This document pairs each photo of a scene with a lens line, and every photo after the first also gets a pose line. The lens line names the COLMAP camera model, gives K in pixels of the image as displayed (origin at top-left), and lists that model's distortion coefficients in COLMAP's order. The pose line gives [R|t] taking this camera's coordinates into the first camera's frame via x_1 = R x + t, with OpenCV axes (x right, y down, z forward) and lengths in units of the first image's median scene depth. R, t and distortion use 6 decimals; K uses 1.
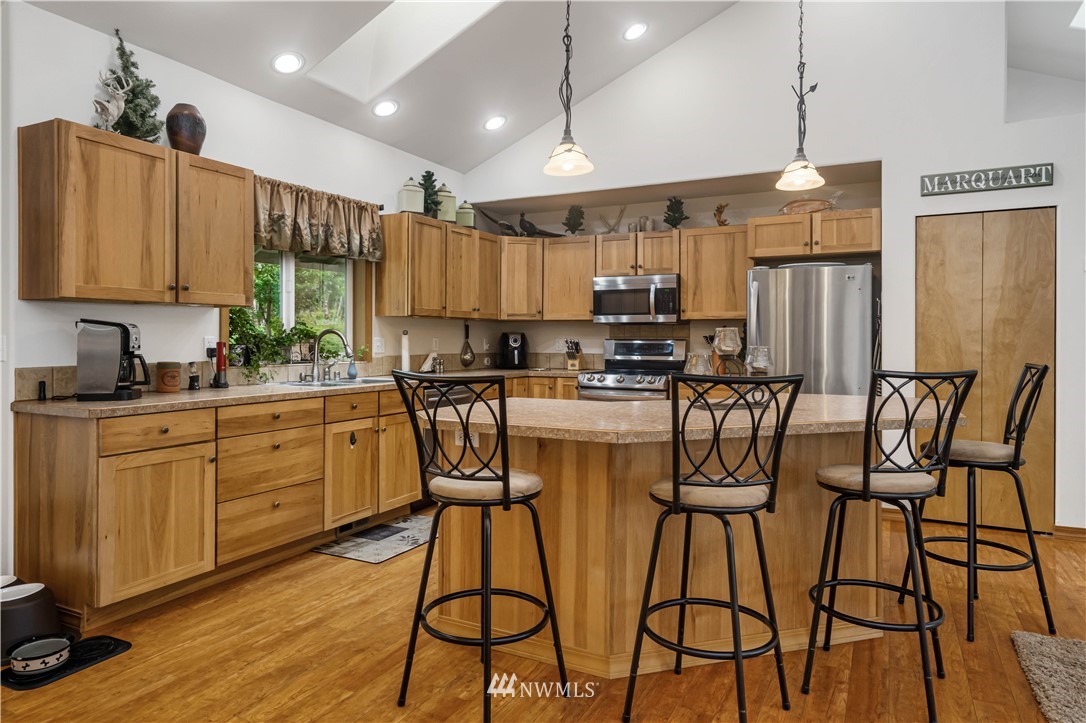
lens RADIAL K [[689.8, 0, 560.5], [0, 689.8, 337.4], [0, 0, 1]] dist [0.002772, 0.001879]
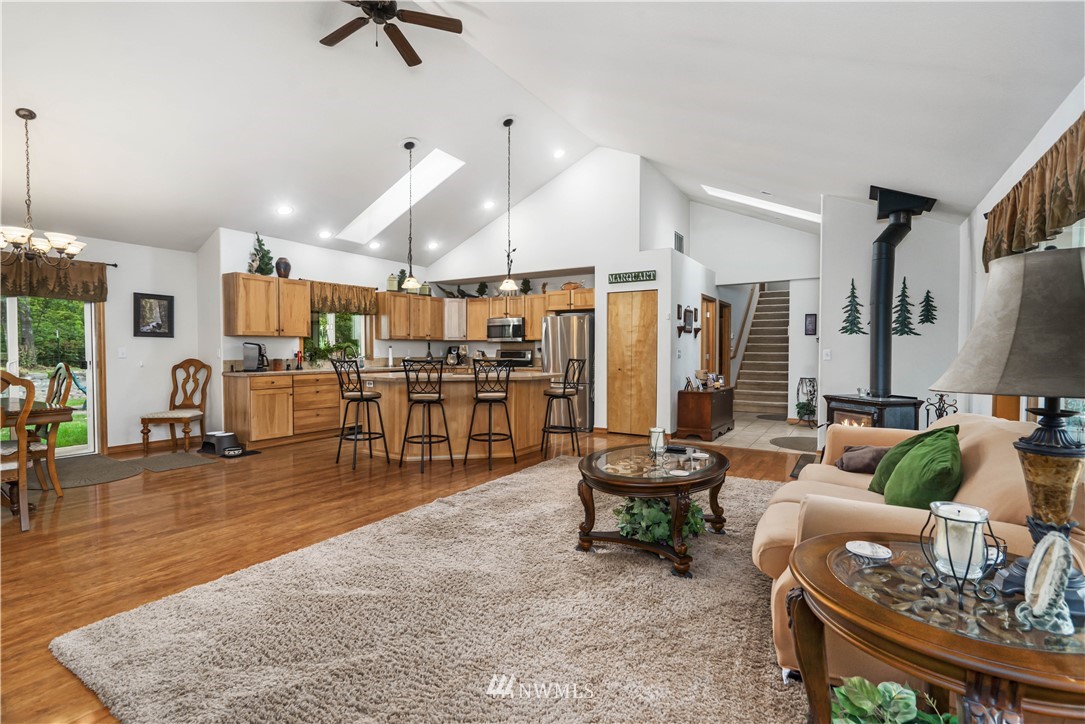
lens RADIAL K [[510.0, 0, 542.8], [0, 510.0, 363.2], [0, 0, 1]] dist [-0.014197, 0.003985]
pose [[0.995124, 0.001691, -0.098613, 0.534010], [0.001060, 0.999612, 0.027837, 0.000965], [0.098622, -0.027806, 0.994736, -0.697162]]
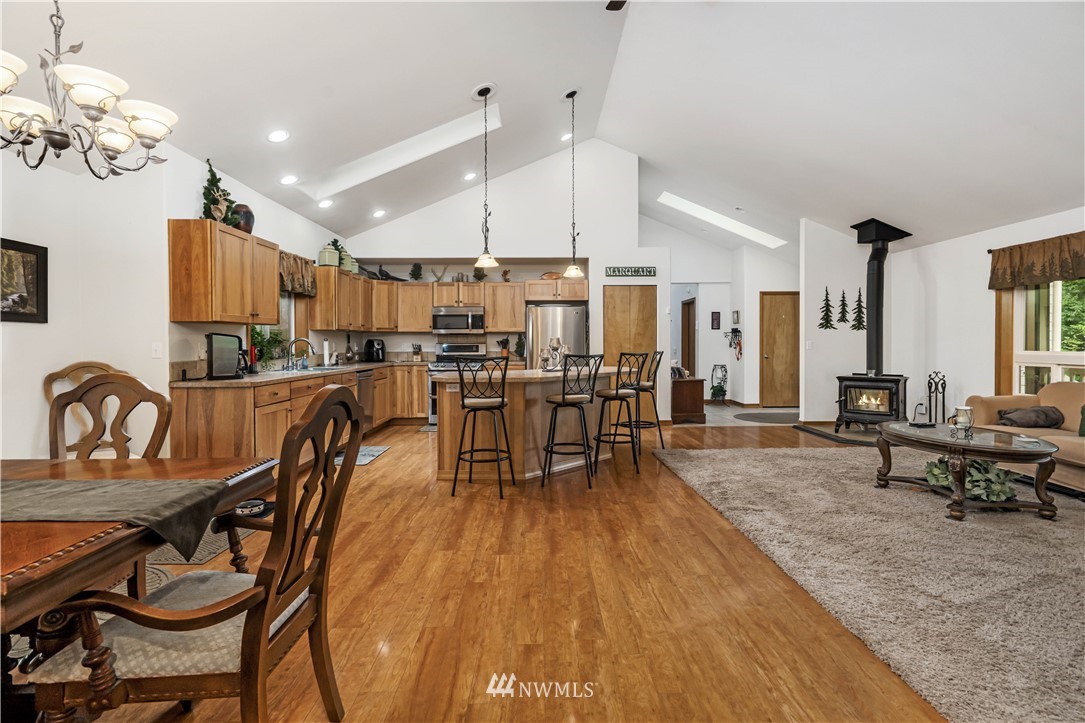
lens RADIAL K [[510.0, 0, 555.1], [0, 510.0, 350.1], [0, 0, 1]] dist [-0.014197, 0.003985]
pose [[0.892206, -0.012015, 0.451470, -0.380599], [0.004866, 0.999844, 0.016992, -0.000988], [-0.451603, -0.012963, 0.892125, -0.394134]]
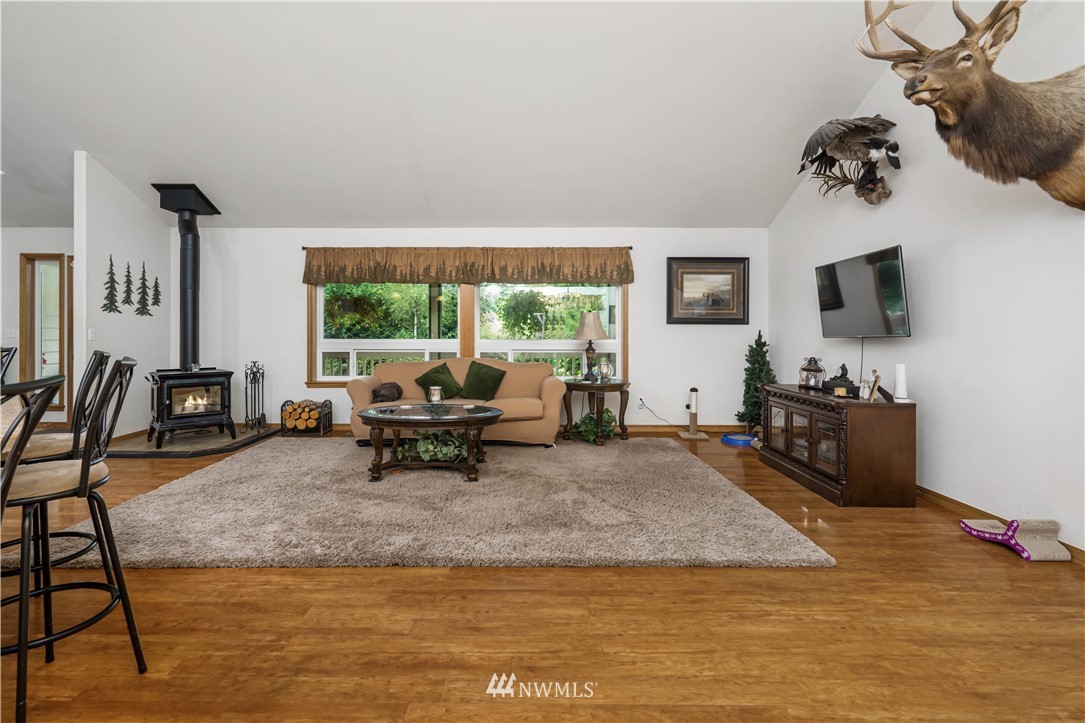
lens RADIAL K [[531.5, 0, 517.0], [0, 531.5, 331.0], [0, 0, 1]] dist [-0.004839, -0.000697]
pose [[-0.414513, -0.003052, 0.910038, -0.402129], [-0.006914, 0.999976, 0.000205, 0.000218], [-0.910017, -0.006207, -0.414524, 0.353367]]
